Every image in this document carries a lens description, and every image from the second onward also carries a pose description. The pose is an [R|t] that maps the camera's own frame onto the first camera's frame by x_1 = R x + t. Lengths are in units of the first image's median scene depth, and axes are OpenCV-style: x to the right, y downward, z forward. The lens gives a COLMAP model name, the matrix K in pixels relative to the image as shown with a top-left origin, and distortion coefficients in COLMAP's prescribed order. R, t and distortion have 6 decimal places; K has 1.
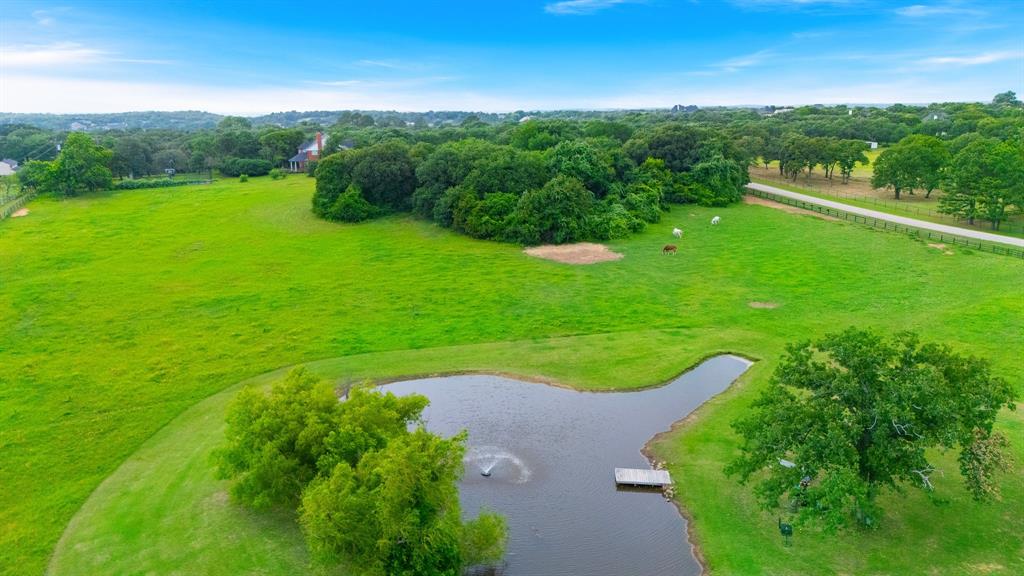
lens RADIAL K [[760.3, 0, 506.8], [0, 760.3, 290.3], [0, 0, 1]] dist [0.088891, -0.089040]
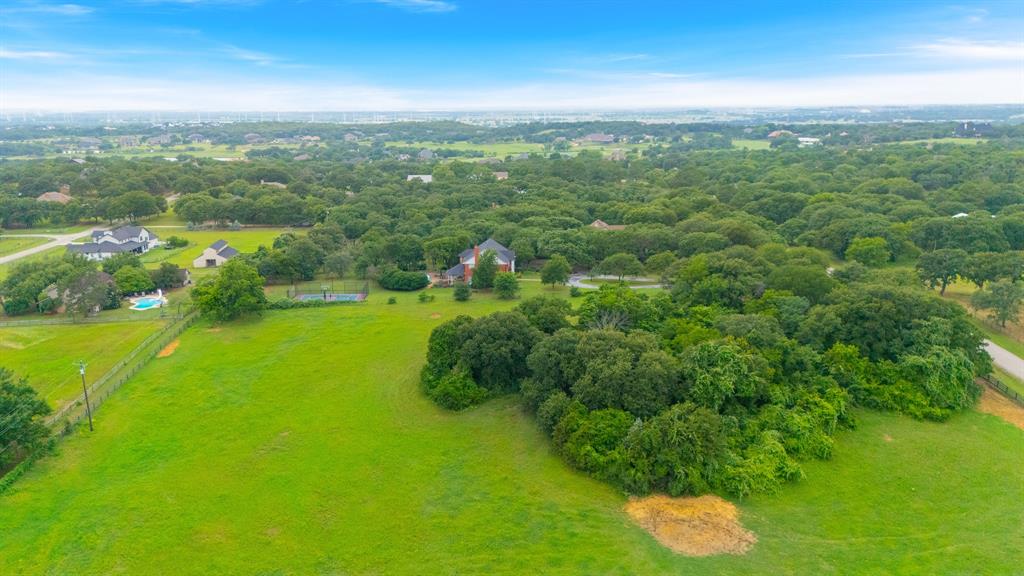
lens RADIAL K [[760.3, 0, 506.8], [0, 760.3, 290.3], [0, 0, 1]] dist [0.088891, -0.089040]
pose [[0.948829, 0.075896, -0.306535, 0.117195], [-0.073413, 0.997108, 0.019640, -0.246586], [0.307139, 0.003869, 0.951657, 0.171820]]
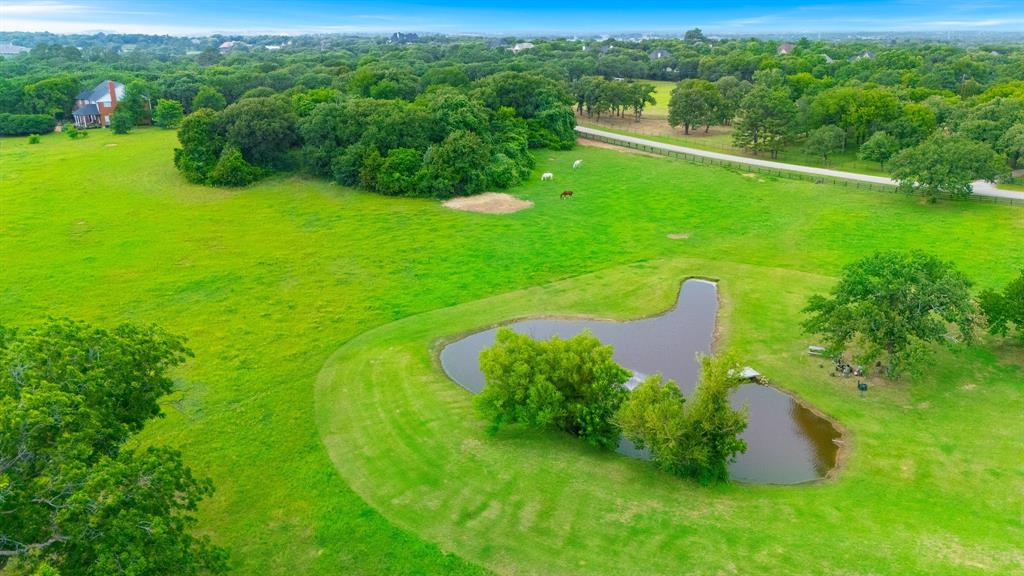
lens RADIAL K [[787.9, 0, 531.5], [0, 787.9, 289.0], [0, 0, 1]] dist [0.094800, -0.114148]
pose [[0.917577, -0.116897, 0.379983, -0.257073], [0.085555, 0.991461, 0.098413, -0.028580], [-0.388243, -0.057792, 0.919743, -0.056234]]
